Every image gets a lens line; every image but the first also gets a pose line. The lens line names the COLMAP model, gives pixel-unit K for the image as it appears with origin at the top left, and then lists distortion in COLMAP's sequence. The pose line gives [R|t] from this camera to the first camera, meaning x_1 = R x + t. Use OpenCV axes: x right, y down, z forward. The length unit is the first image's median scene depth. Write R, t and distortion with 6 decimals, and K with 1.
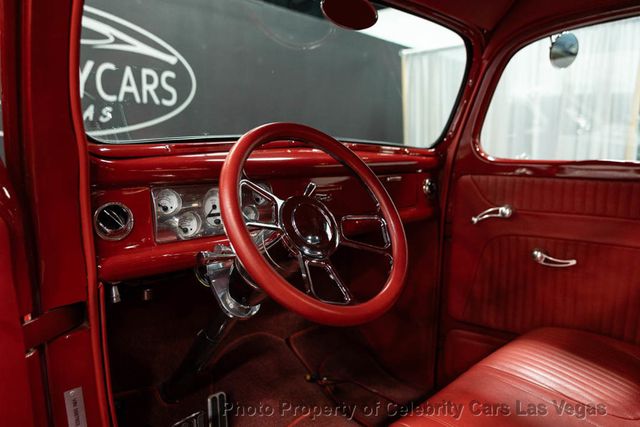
lens RADIAL K [[459.5, 0, 320.0], [0, 459.5, 213.5], [0, 0, 1]] dist [0.011740, 0.005274]
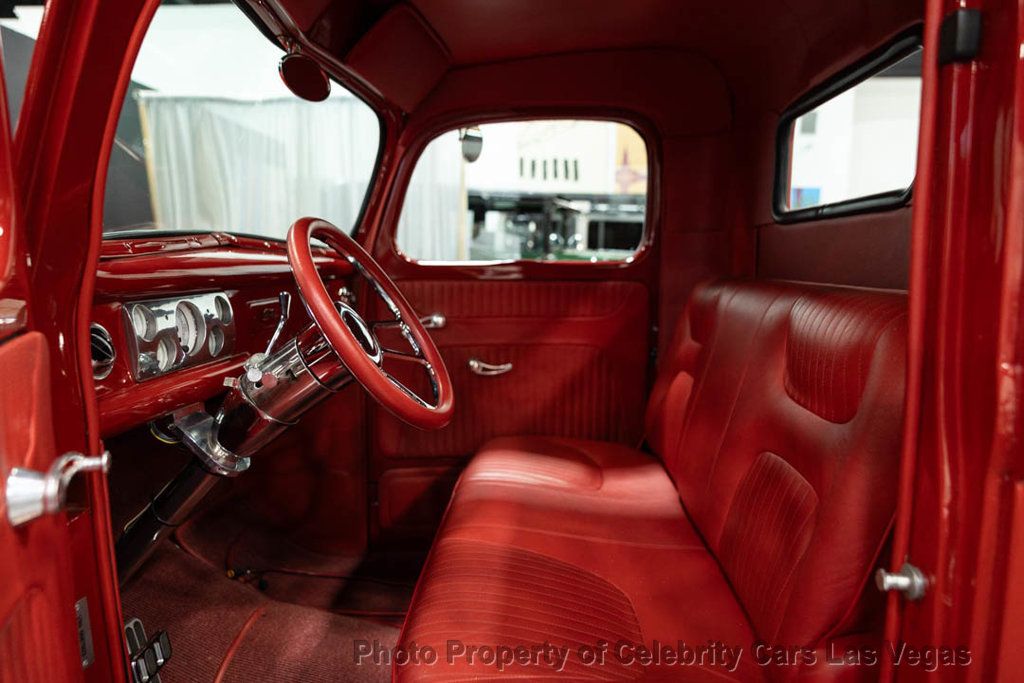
lens RADIAL K [[712.3, 0, 512.0], [0, 712.3, 341.5], [0, 0, 1]] dist [0.004743, 0.001784]
pose [[0.749999, -0.084773, 0.655984, -0.392957], [0.093478, 0.995384, 0.021758, 0.020012], [-0.654800, 0.045001, 0.754461, -0.119782]]
